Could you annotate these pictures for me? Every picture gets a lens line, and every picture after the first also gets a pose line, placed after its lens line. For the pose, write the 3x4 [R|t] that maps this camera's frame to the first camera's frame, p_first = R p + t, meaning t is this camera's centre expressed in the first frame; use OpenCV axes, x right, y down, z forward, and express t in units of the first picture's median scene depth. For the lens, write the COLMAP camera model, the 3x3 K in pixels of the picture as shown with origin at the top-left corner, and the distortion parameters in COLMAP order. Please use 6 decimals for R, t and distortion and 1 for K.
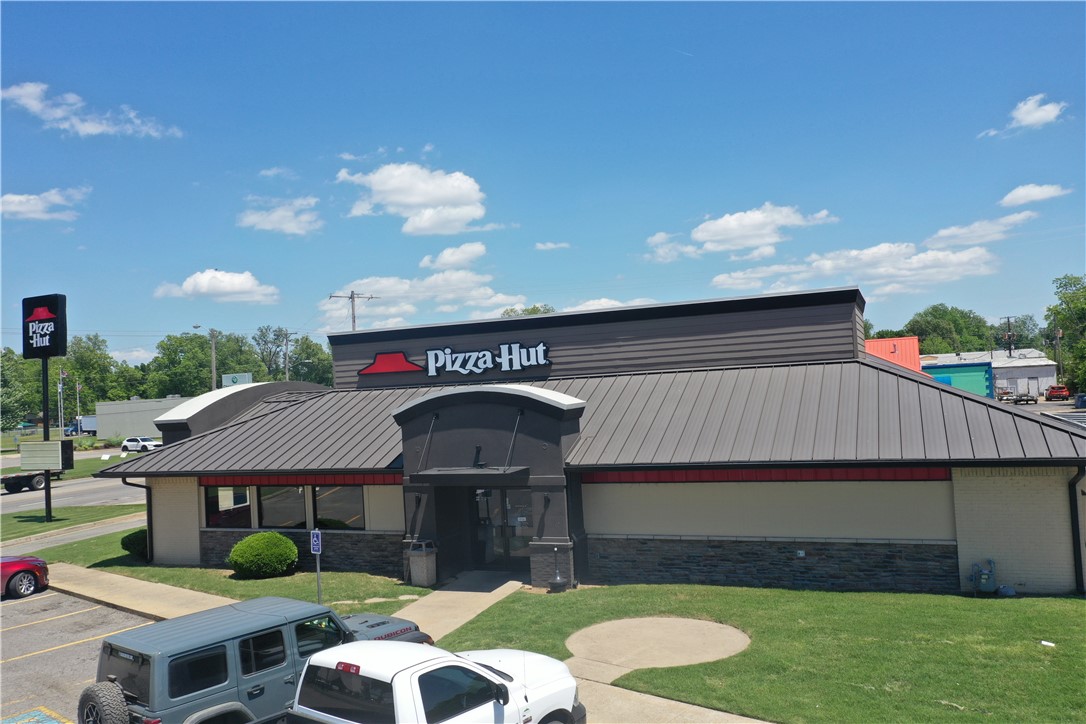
lens RADIAL K [[863.2, 0, 543.0], [0, 863.2, 362.0], [0, 0, 1]] dist [0.006369, 0.003621]
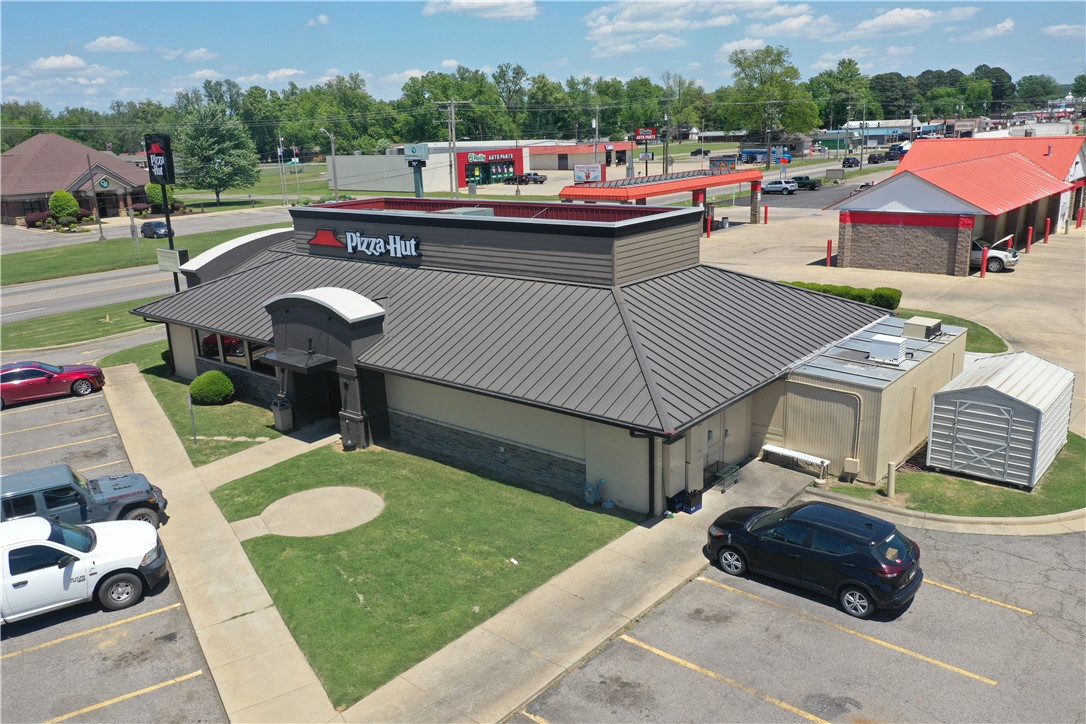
lens RADIAL K [[865.7, 0, 543.0], [0, 865.7, 362.0], [0, 0, 1]] dist [0.008217, 0.002384]
pose [[0.953099, 0.097348, -0.286577, 0.537173], [-0.005450, 0.952228, 0.305338, -0.228097], [0.302611, -0.289456, 0.908098, -0.102626]]
